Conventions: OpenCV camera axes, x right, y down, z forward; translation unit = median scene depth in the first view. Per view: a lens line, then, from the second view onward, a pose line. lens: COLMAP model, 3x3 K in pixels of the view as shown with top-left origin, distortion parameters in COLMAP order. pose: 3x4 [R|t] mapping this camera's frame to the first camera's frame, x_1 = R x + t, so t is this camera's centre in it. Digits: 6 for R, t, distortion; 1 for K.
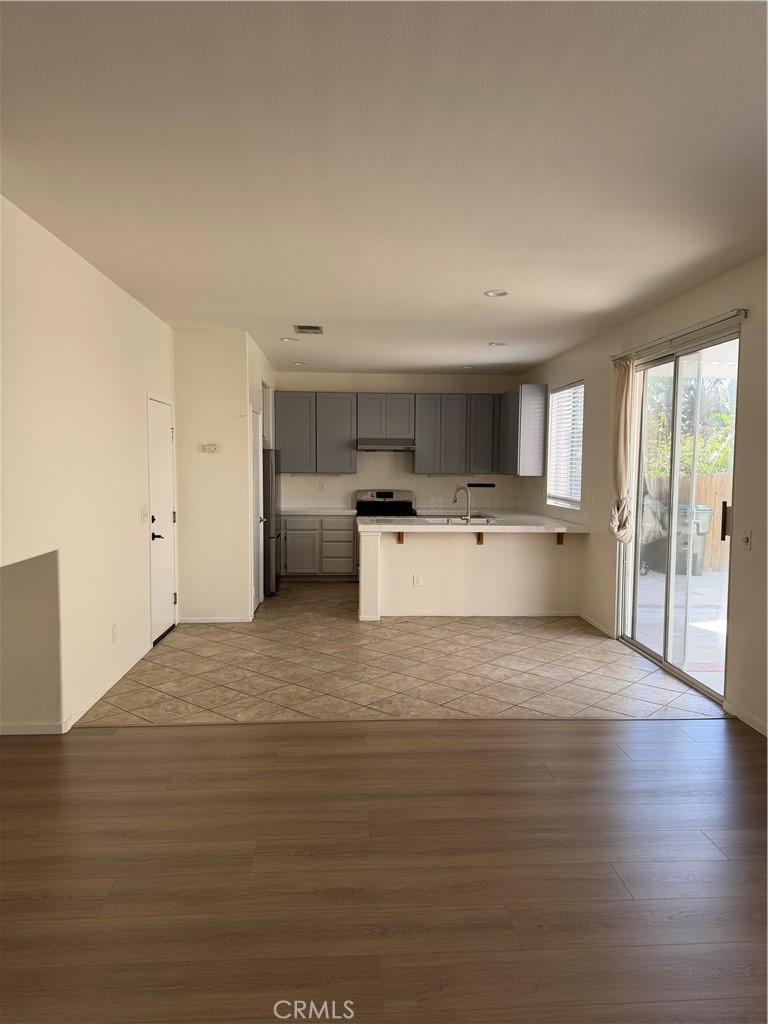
lens RADIAL K [[720.2, 0, 384.0], [0, 720.2, 512.0], [0, 0, 1]] dist [0.221311, -0.371395]
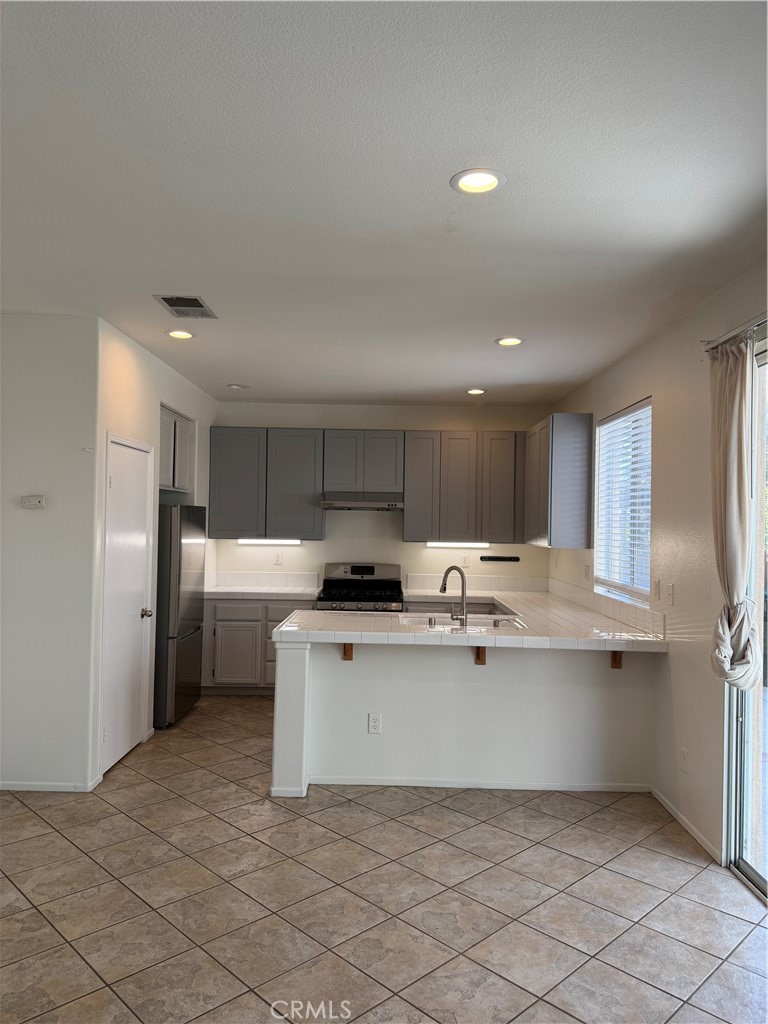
lens RADIAL K [[722.7, 0, 377.1], [0, 722.7, 514.2], [0, 0, 1]] dist [0.179979, -0.266613]
pose [[0.997224, 0.008994, -0.073912, 0.103354], [-0.014919, 0.996682, -0.080010, -0.033689], [0.072948, 0.080890, 0.994050, 0.431779]]
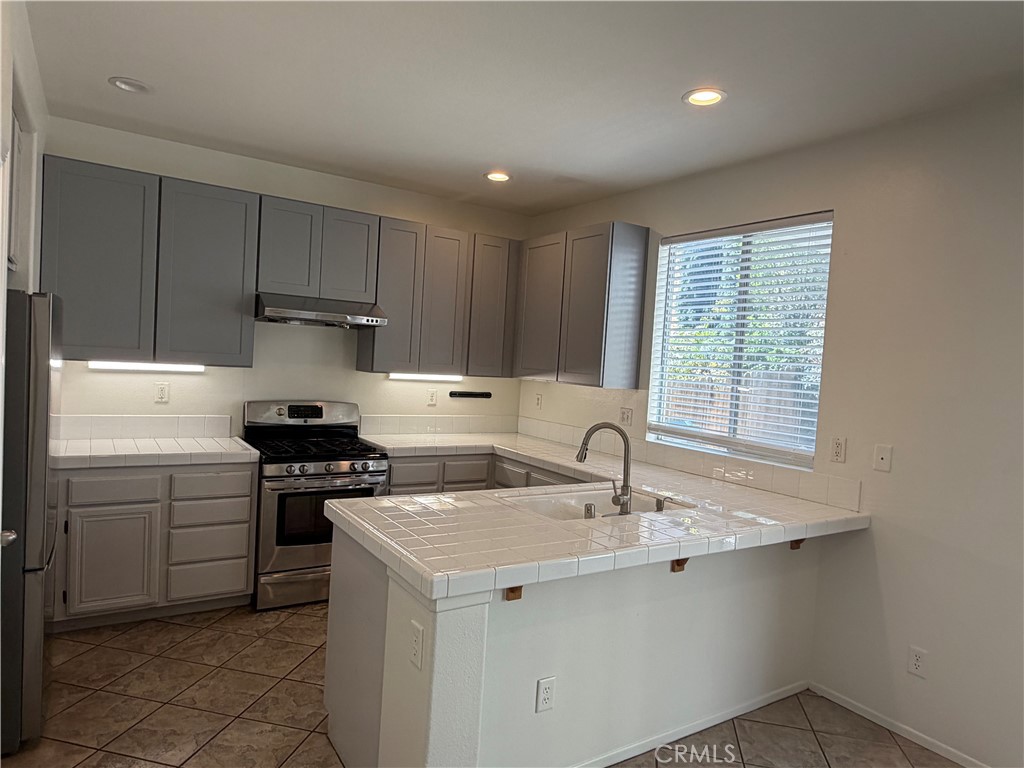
lens RADIAL K [[643.6, 0, 511.5], [0, 643.6, 387.3], [0, 0, 1]] dist [0.005023, 0.000111]
pose [[0.868429, 0.023450, 0.495258, -0.146474], [-0.021345, 0.999723, -0.009908, -0.059766], [-0.495353, -0.001967, 0.868689, 0.829713]]
